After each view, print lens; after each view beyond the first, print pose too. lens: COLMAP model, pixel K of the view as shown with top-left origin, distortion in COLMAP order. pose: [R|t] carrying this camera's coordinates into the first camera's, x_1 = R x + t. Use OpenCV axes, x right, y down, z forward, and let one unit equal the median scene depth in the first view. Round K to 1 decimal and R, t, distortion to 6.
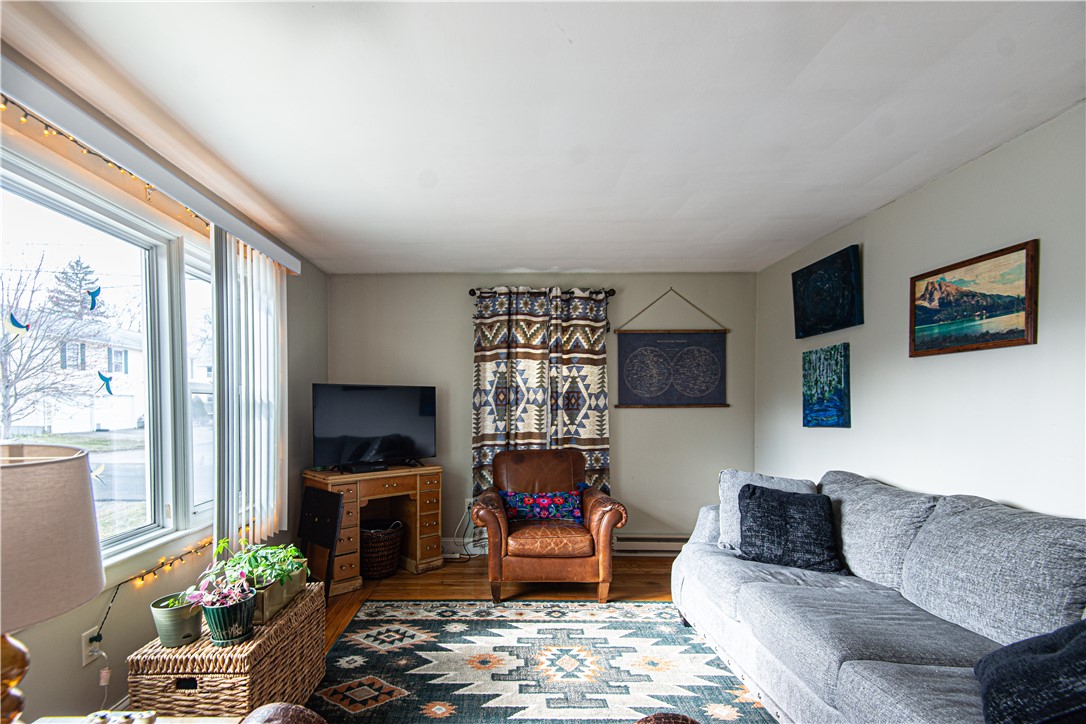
lens RADIAL K [[538.5, 0, 542.2], [0, 538.5, 418.6], [0, 0, 1]] dist [0.051373, -0.000196]
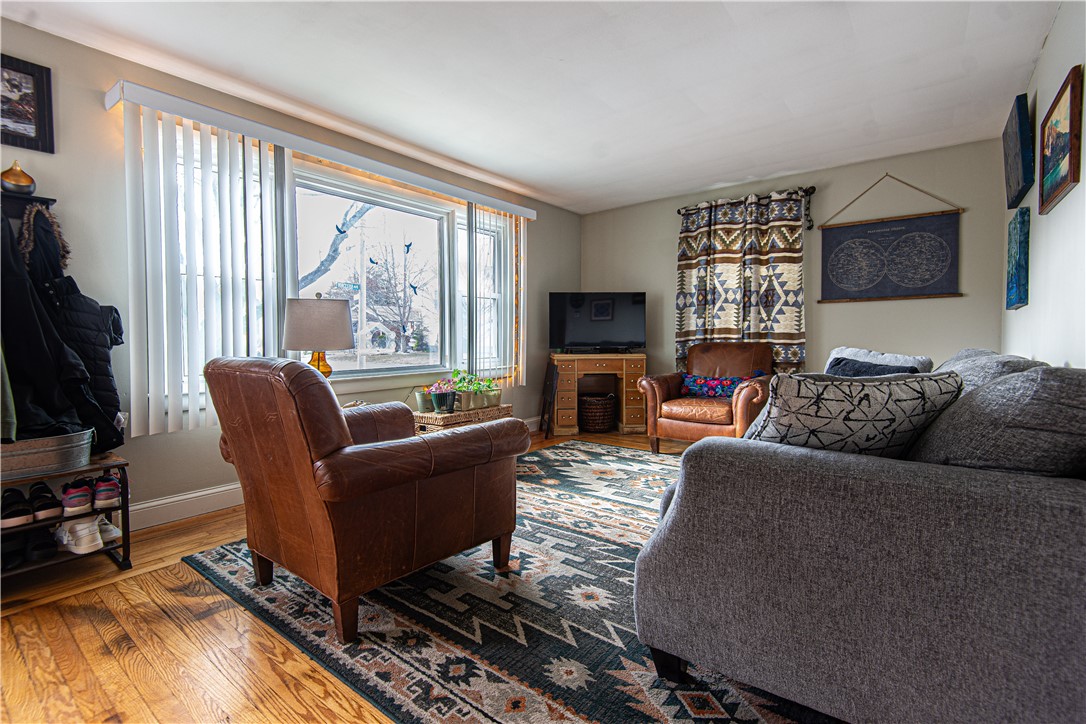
lens RADIAL K [[501.5, 0, 537.5], [0, 501.5, 357.2], [0, 0, 1]] dist [0.044785, -0.029288]
pose [[0.797294, 0.021451, -0.603209, 0.302962], [-0.002949, 0.999495, 0.031647, 0.054667], [0.603583, -0.023453, 0.796955, -0.087404]]
